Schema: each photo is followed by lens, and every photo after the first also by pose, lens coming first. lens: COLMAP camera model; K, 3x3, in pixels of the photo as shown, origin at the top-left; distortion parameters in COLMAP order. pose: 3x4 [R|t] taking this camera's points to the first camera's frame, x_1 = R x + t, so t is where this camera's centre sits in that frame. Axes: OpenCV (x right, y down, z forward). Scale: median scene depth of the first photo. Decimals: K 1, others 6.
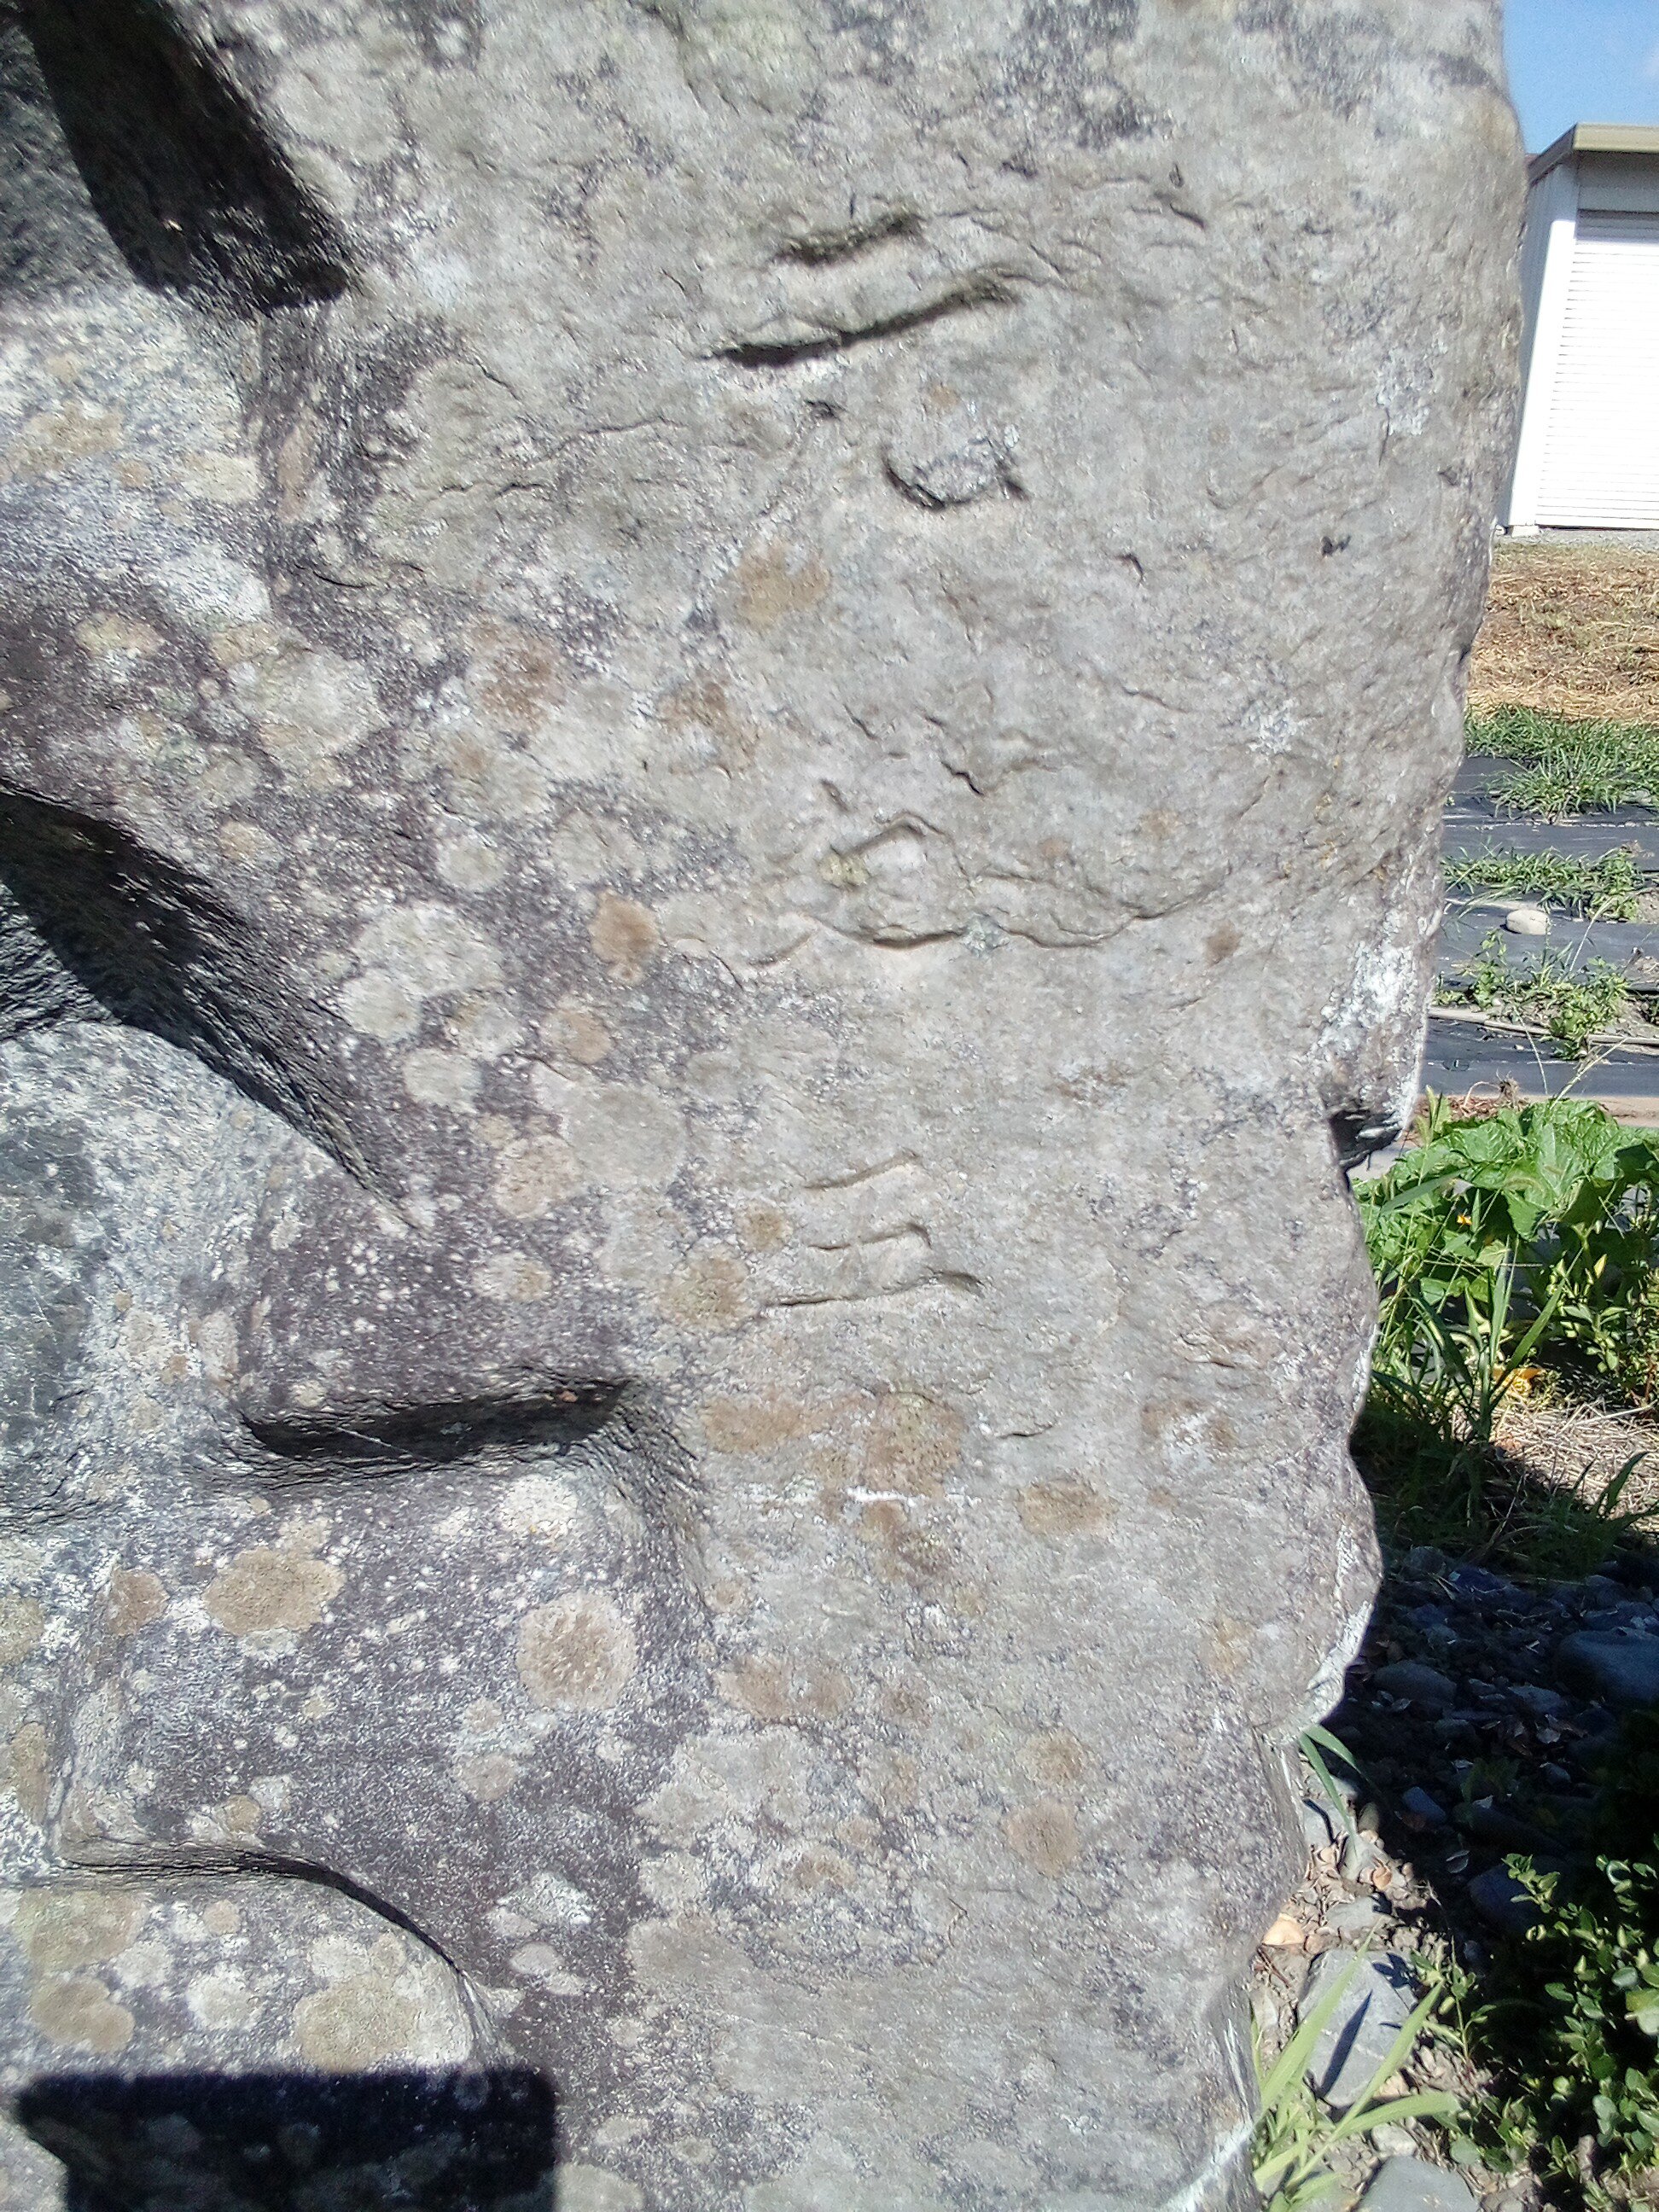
lens RADIAL K [[1873.1, 0, 839.8], [0, 1873.1, 1118.3], [0, 0, 1]] dist [0.073296, -0.128944]
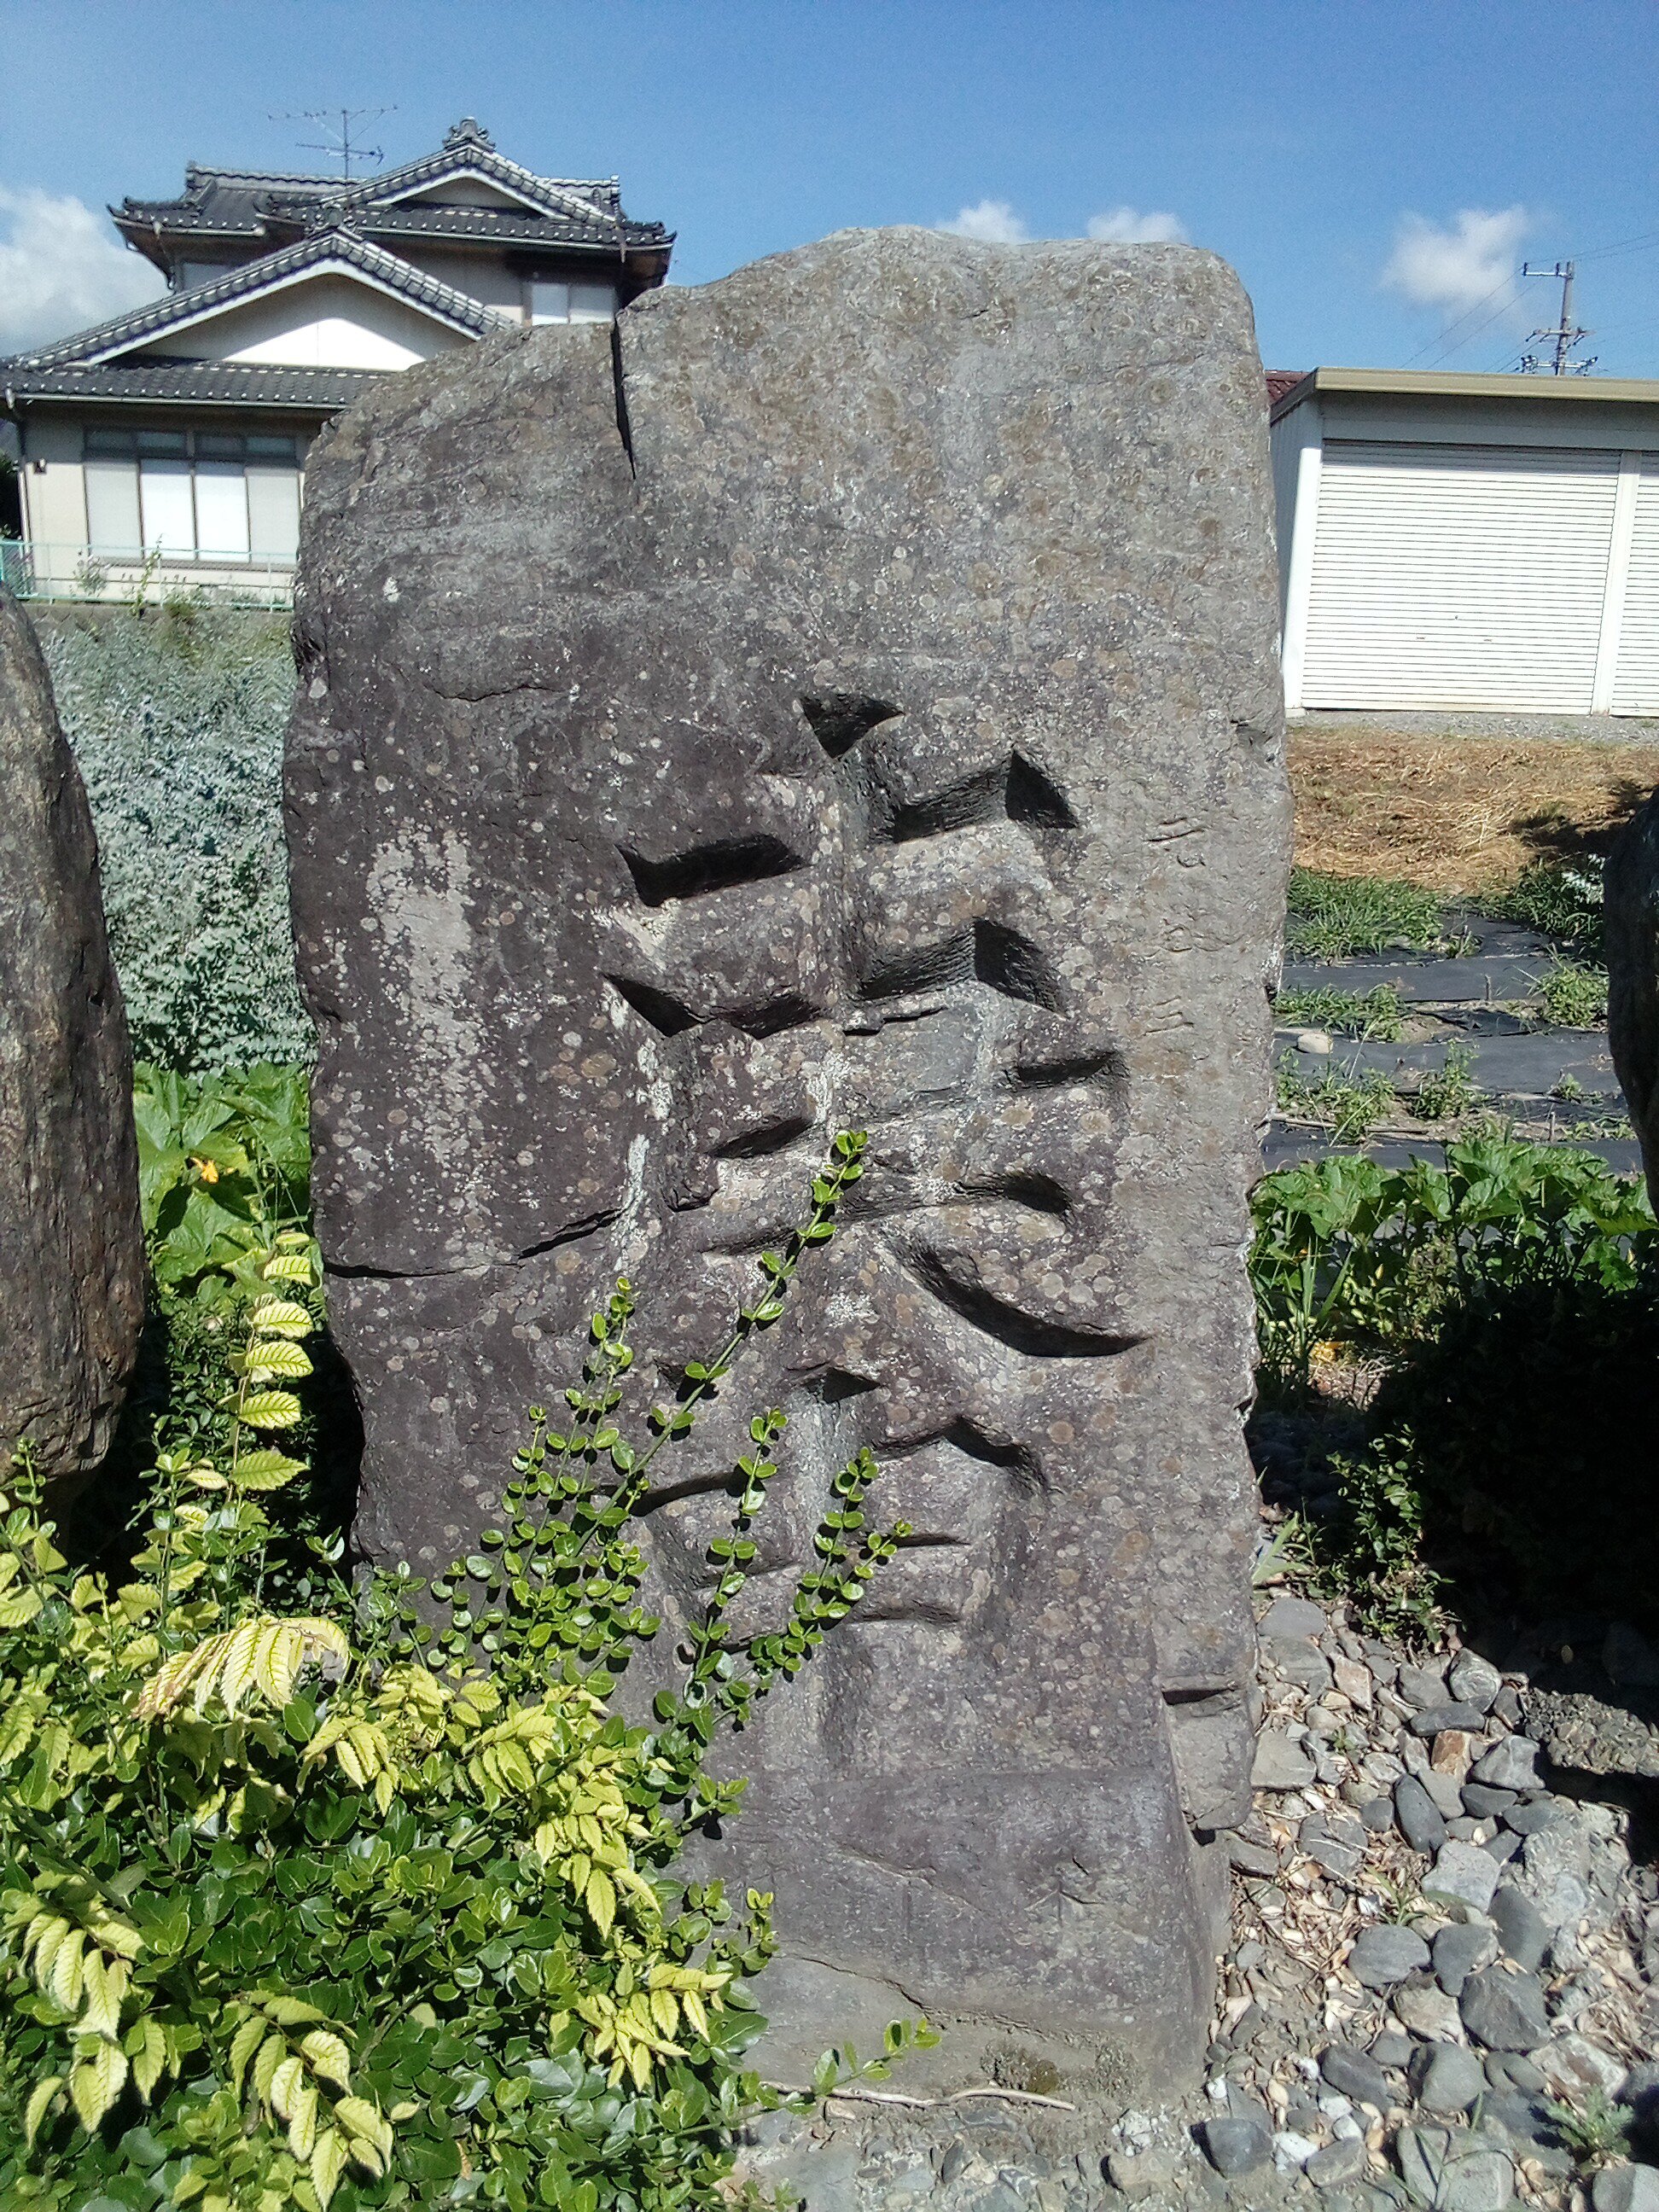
lens RADIAL K [[1873.1, 0, 839.8], [0, 1873.1, 1118.3], [0, 0, 1]] dist [0.073296, -0.128944]
pose [[0.994701, -0.030612, 0.098144, -1.146653], [0.038813, 0.995813, -0.082766, 0.609848], [-0.095200, 0.086137, 0.991725, -3.200471]]
